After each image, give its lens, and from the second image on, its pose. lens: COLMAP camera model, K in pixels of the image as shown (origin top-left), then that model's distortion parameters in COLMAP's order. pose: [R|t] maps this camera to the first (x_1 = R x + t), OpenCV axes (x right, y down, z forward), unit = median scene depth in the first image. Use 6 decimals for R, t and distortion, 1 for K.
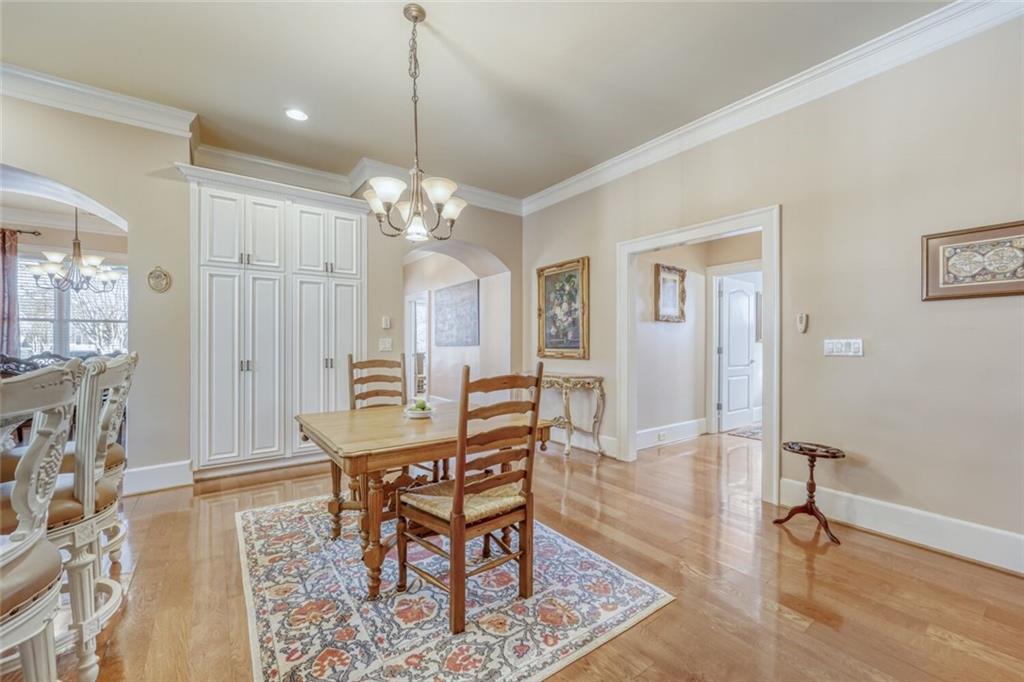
lens RADIAL K [[408.4, 0, 510.3], [0, 408.4, 343.8], [0, 0, 1]] dist [-0.006550, 0.004326]
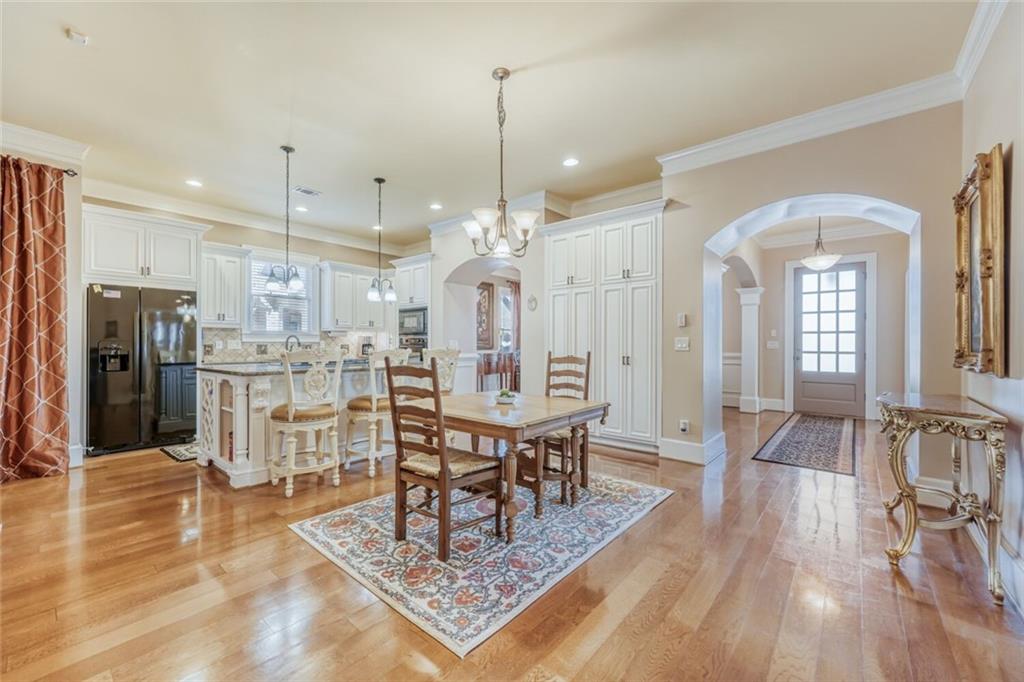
lens RADIAL K [[408.4, 0, 496.3], [0, 408.4, 342.2], [0, 0, 1]] dist [-0.006550, 0.004326]
pose [[0.224052, -0.002696, -0.974573, 0.648066], [-0.001118, 0.999995, -0.003023, 0.002390], [0.974577, 0.001767, 0.224048, 0.476869]]
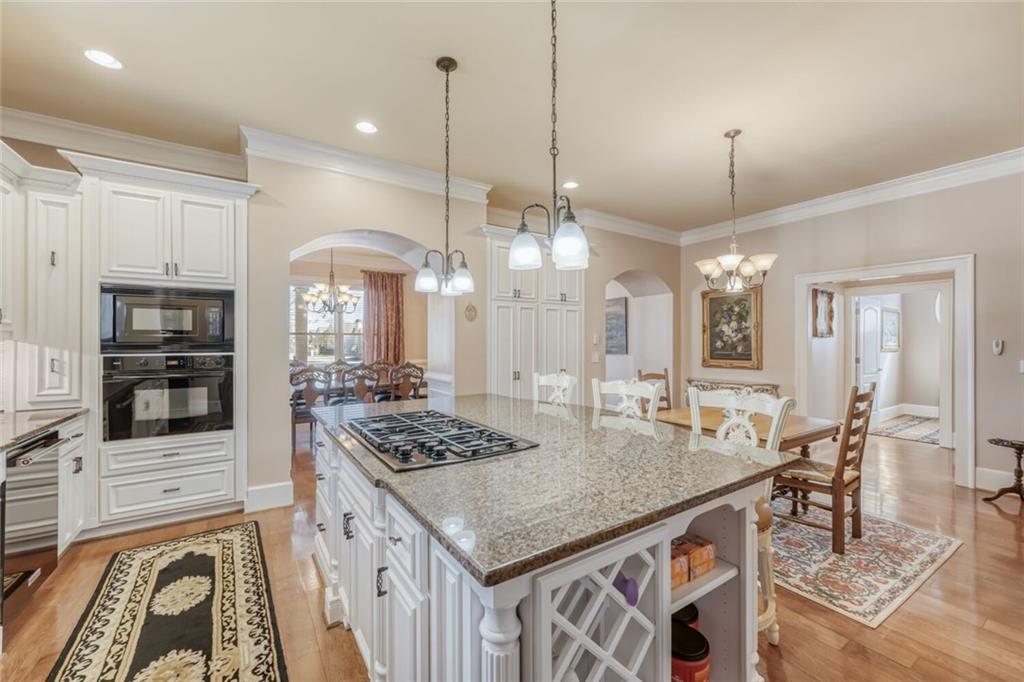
lens RADIAL K [[408.4, 0, 507.8], [0, 408.4, 340.2], [0, 0, 1]] dist [-0.006550, 0.004326]
pose [[0.998551, -0.000225, -0.053810, -0.627327], [-0.000101, 0.999982, -0.006055, -0.052789], [0.053811, 0.006052, 0.998533, -0.308375]]
